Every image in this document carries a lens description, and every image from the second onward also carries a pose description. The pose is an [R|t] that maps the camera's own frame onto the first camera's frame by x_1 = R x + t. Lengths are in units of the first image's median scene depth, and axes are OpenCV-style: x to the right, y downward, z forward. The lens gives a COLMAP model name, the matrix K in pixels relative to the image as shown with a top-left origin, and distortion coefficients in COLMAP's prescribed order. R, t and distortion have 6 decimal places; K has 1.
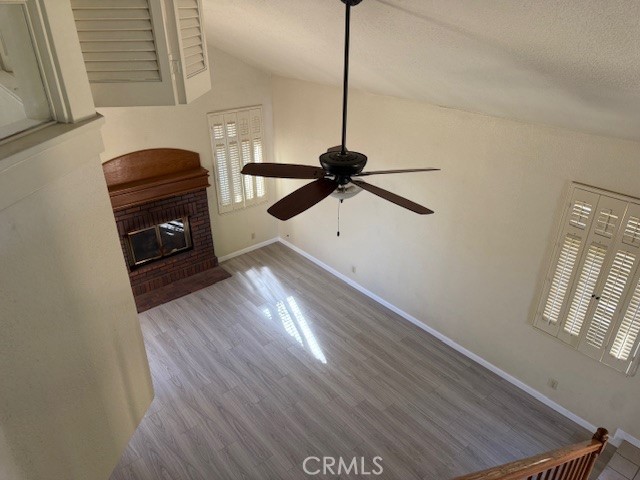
lens RADIAL K [[450.5, 0, 311.8], [0, 450.5, 238.1], [0, 0, 1]] dist [0.040174, -0.061305]
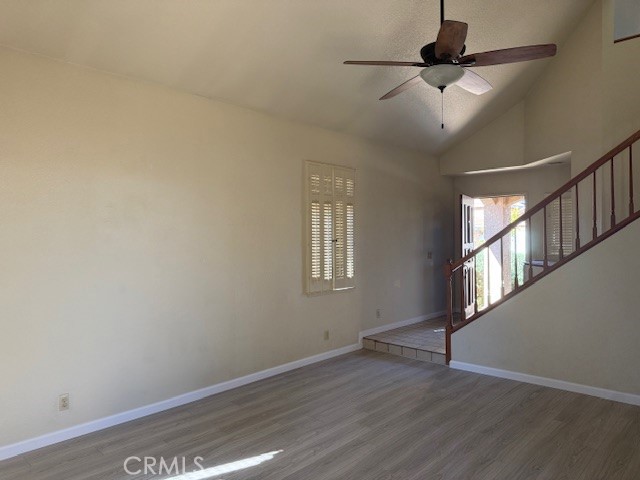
lens RADIAL K [[450.5, 0, 311.8], [0, 450.5, 238.1], [0, 0, 1]] dist [0.040174, -0.061305]
pose [[-0.126257, 0.001863, 0.991996, -0.514404], [0.465290, 0.883285, 0.057561, 0.006341], [-0.876108, 0.468833, -0.112388, 0.831382]]
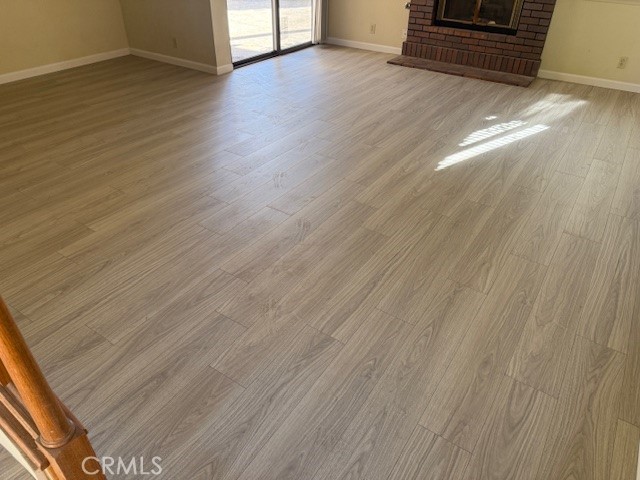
lens RADIAL K [[460.4, 0, 317.4], [0, 460.4, 237.9], [0, 0, 1]] dist [0.033497, -0.070591]
pose [[0.301837, 0.561749, -0.770281, 0.459543], [-0.456663, 0.794433, 0.400418, 0.156737], [0.836871, 0.230898, 0.496319, 0.548118]]
